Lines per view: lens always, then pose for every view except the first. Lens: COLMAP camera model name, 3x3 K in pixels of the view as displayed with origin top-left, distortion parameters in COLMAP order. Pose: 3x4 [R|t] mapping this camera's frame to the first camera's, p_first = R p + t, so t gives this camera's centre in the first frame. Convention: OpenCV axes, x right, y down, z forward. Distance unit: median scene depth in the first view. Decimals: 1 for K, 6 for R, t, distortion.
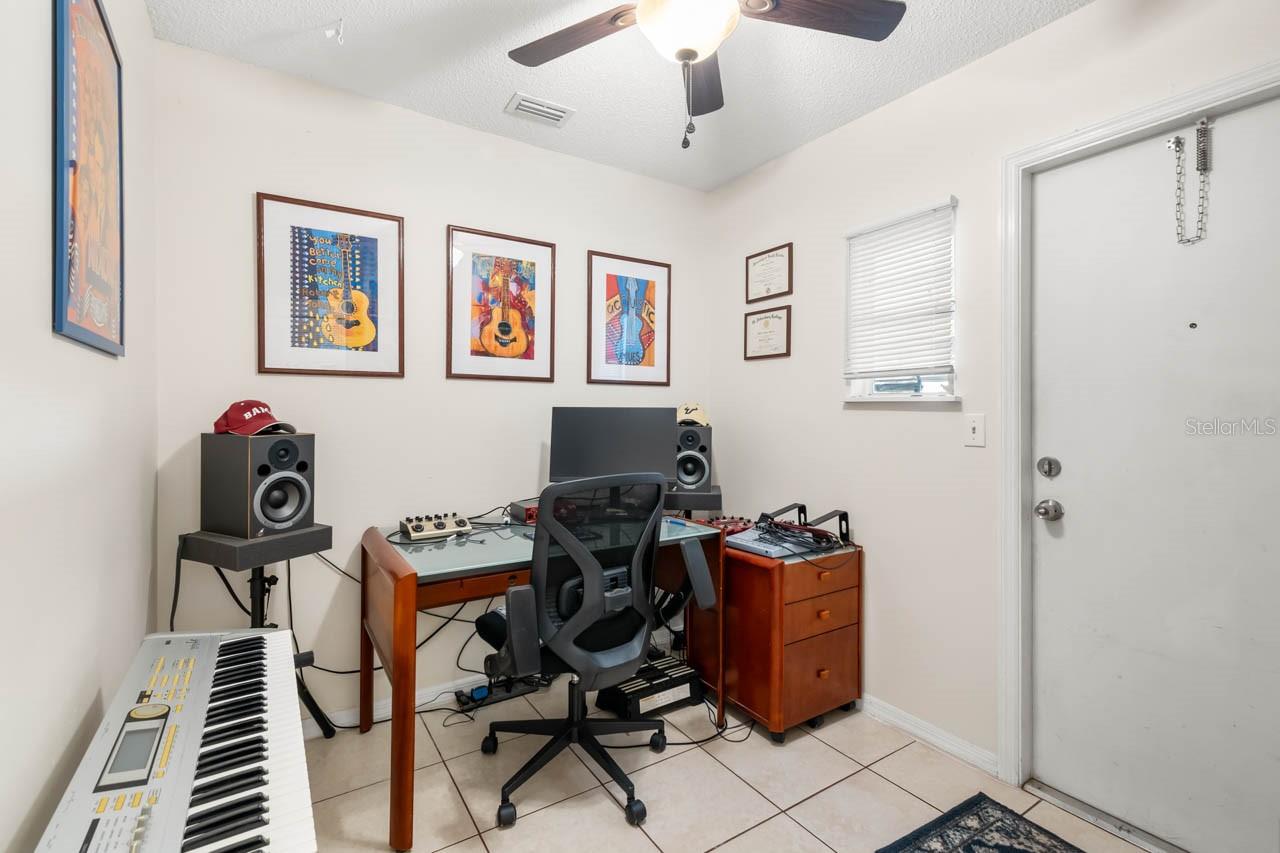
lens RADIAL K [[592.6, 0, 639.0], [0, 592.6, 420.0], [0, 0, 1]] dist [0.003635, -0.001477]
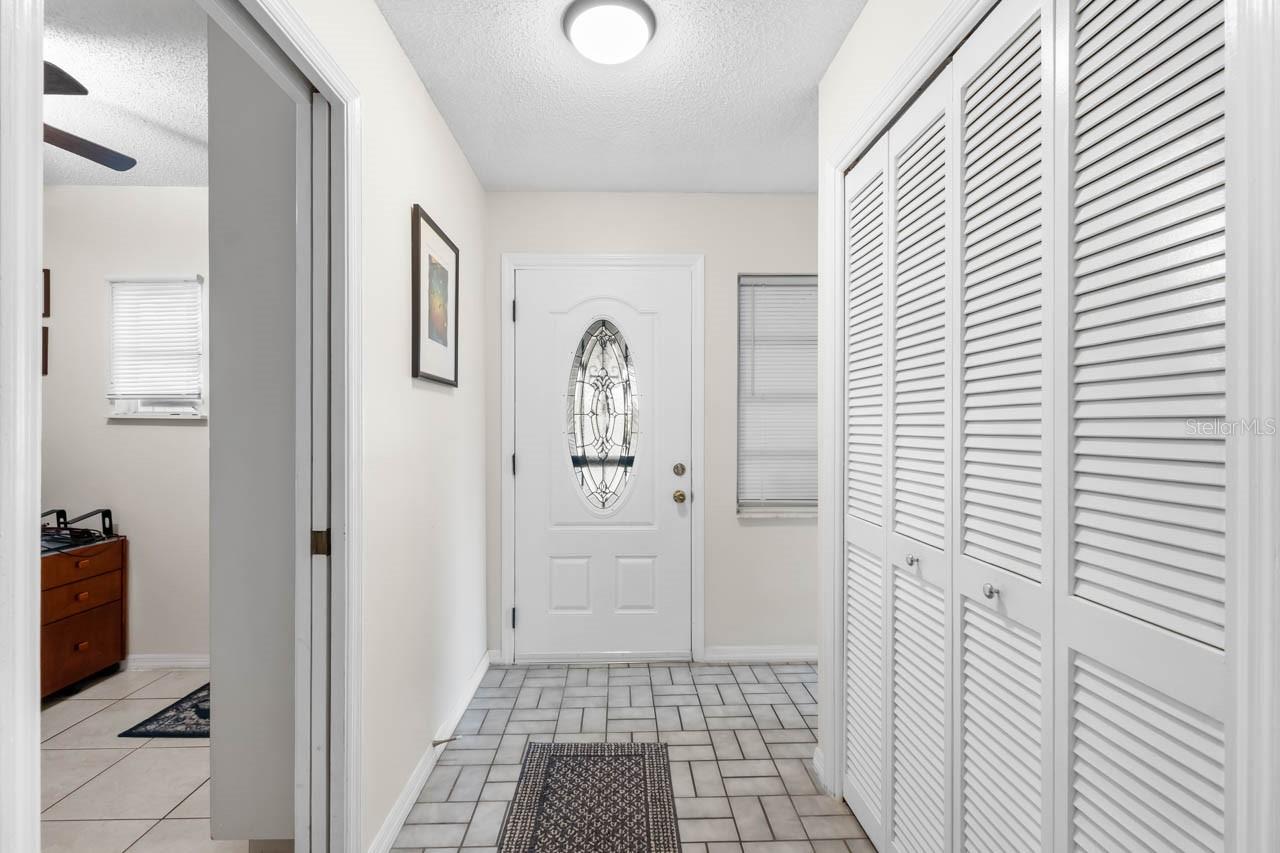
lens RADIAL K [[592.6, 0, 639.8], [0, 592.6, 428.7], [0, 0, 1]] dist [0.003635, -0.001477]
pose [[0.544364, -0.002968, 0.838844, -0.075645], [0.007915, 0.999967, -0.001598, 0.001169], [-0.838812, 0.007509, 0.544370, -0.567225]]
